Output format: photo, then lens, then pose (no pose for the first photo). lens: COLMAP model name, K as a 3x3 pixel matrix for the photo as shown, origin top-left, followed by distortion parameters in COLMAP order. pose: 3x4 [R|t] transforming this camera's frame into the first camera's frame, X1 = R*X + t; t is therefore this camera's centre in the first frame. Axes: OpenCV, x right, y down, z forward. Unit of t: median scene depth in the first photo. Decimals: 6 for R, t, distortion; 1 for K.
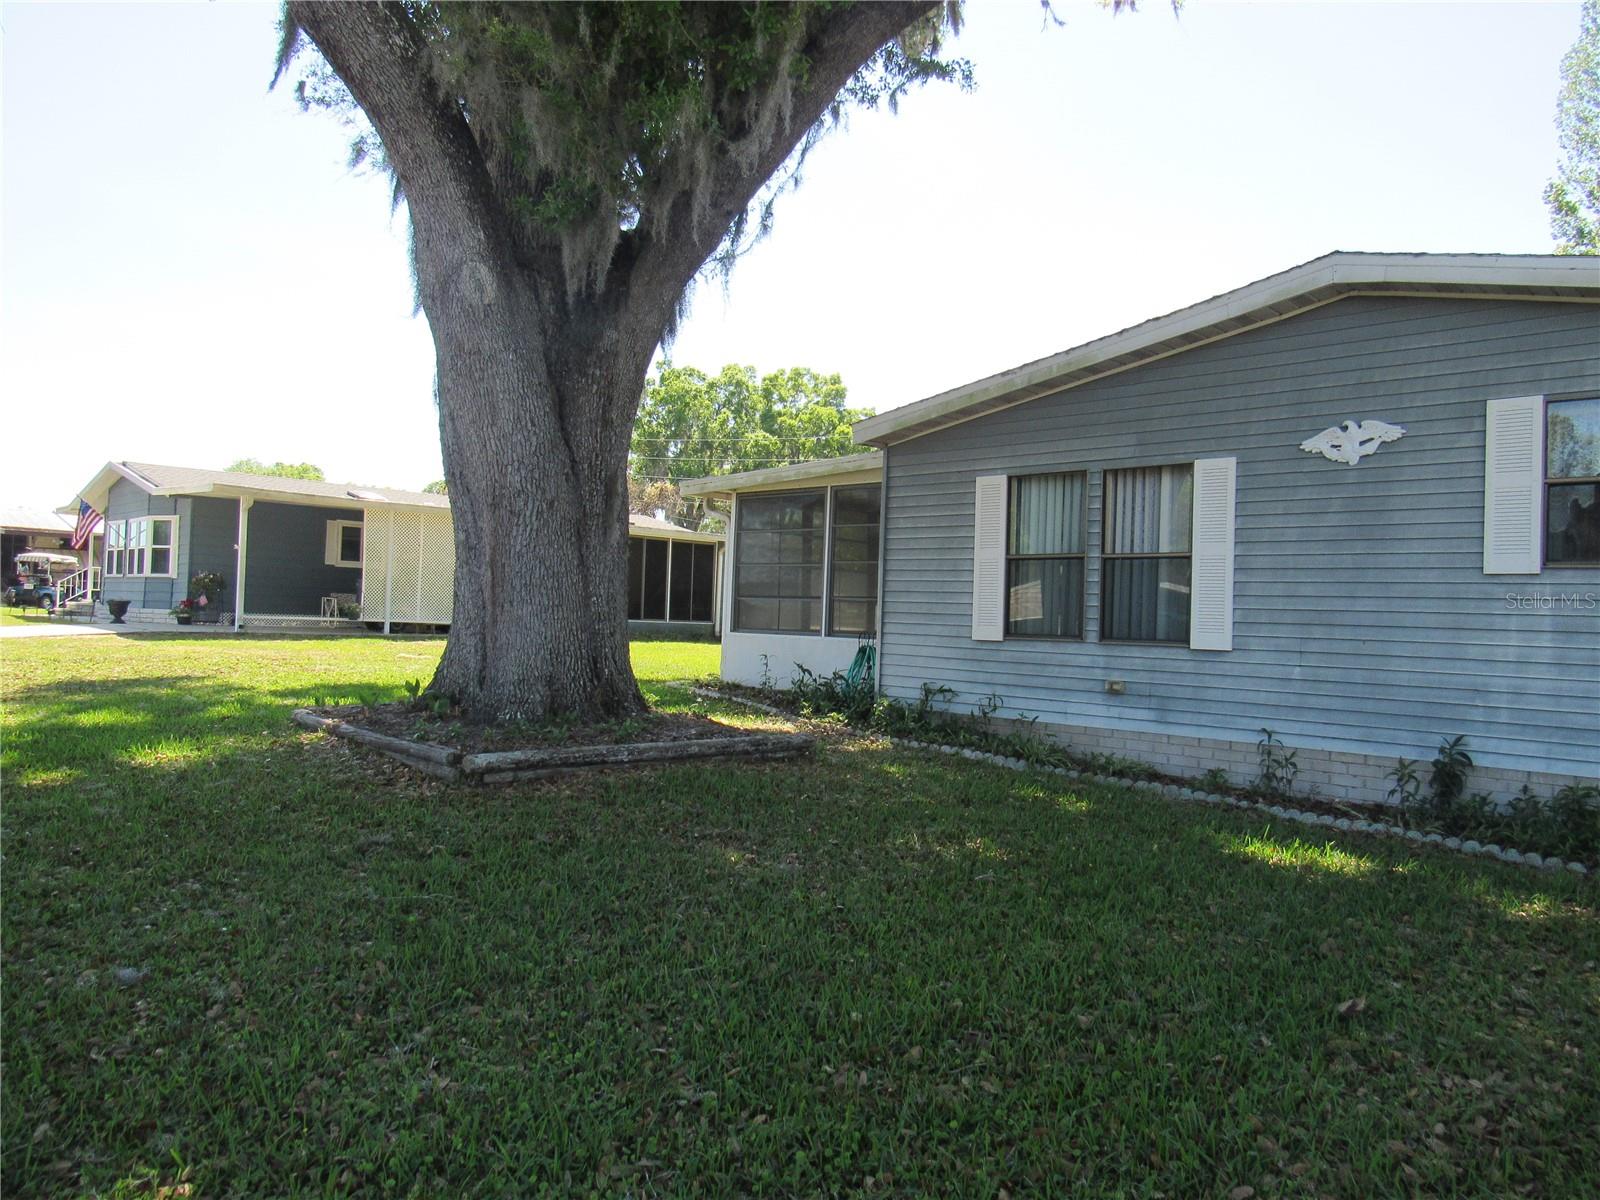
lens RADIAL K [[1151.7, 0, 811.0], [0, 1151.7, 598.0], [0, 0, 1]] dist [-0.045255, 0.039518]
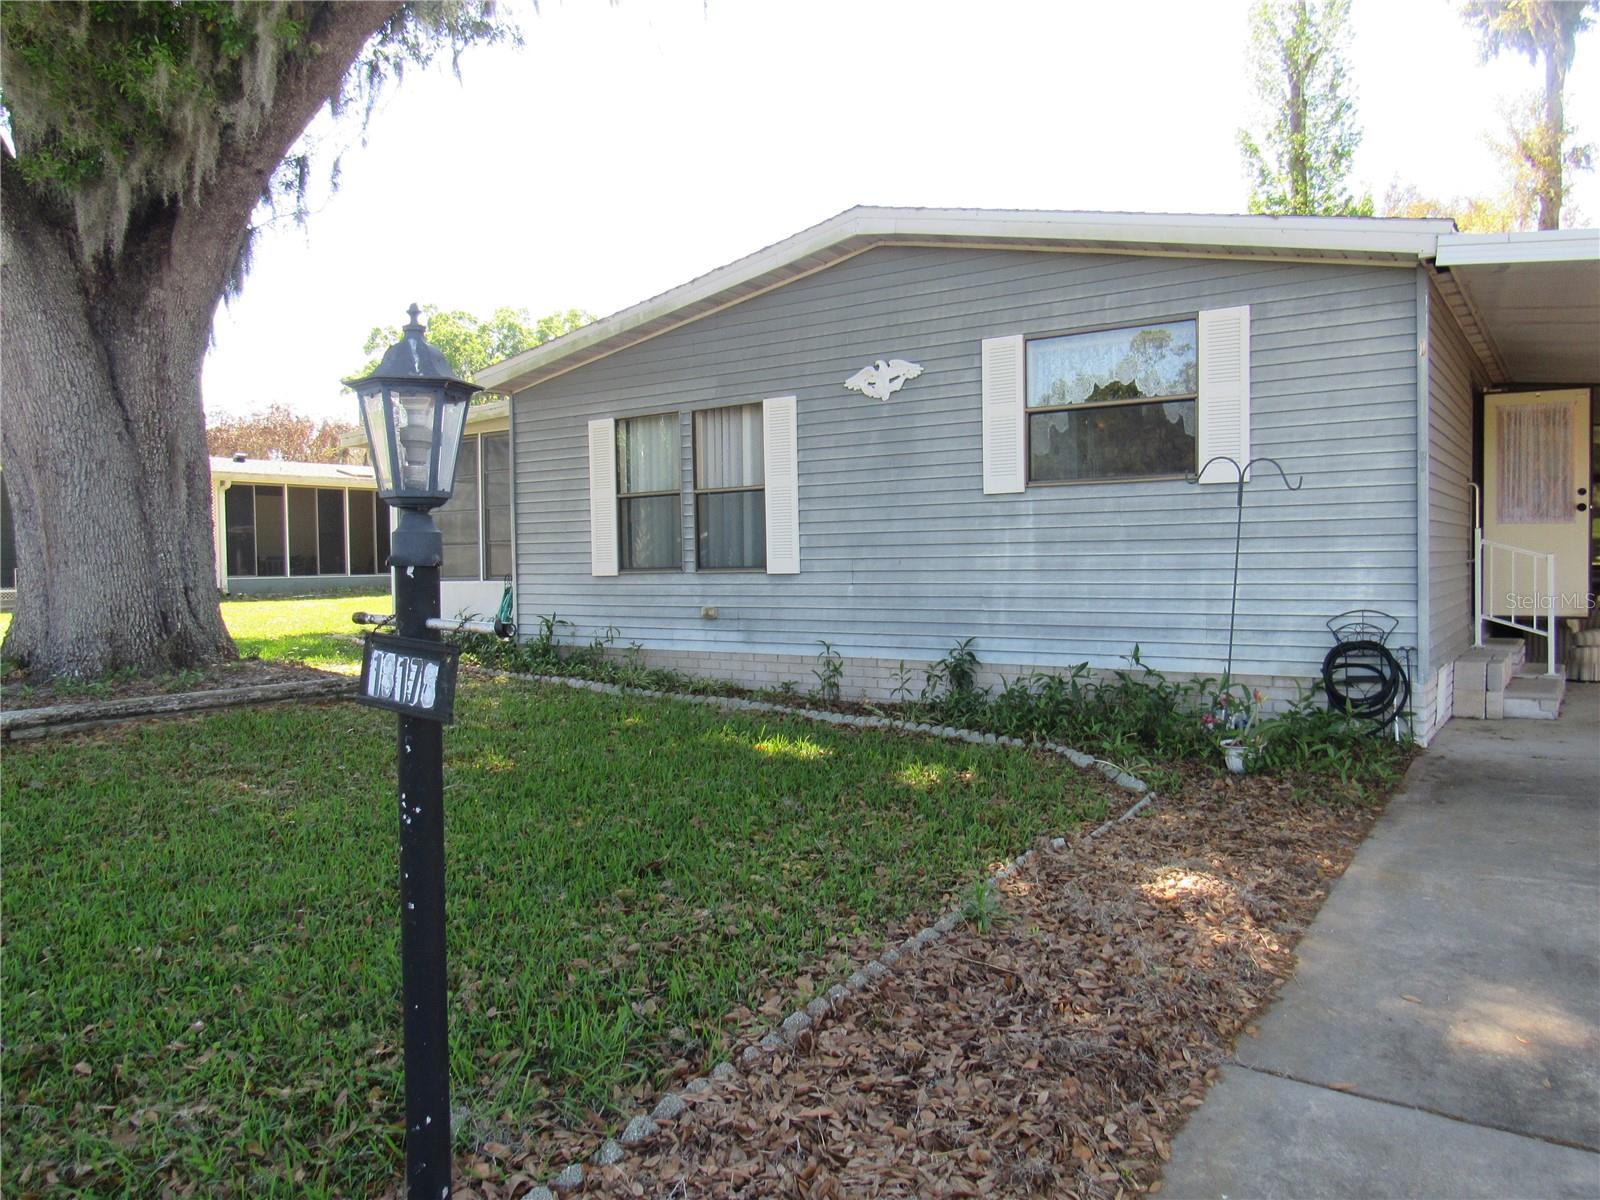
lens RADIAL K [[1151.7, 0, 811.0], [0, 1151.7, 598.0], [0, 0, 1]] dist [-0.045255, 0.039518]
pose [[0.984839, -0.055355, 0.164399, 0.204927], [0.046827, 0.997371, 0.055302, 0.009403], [-0.167028, -0.046765, 0.984842, -0.091854]]
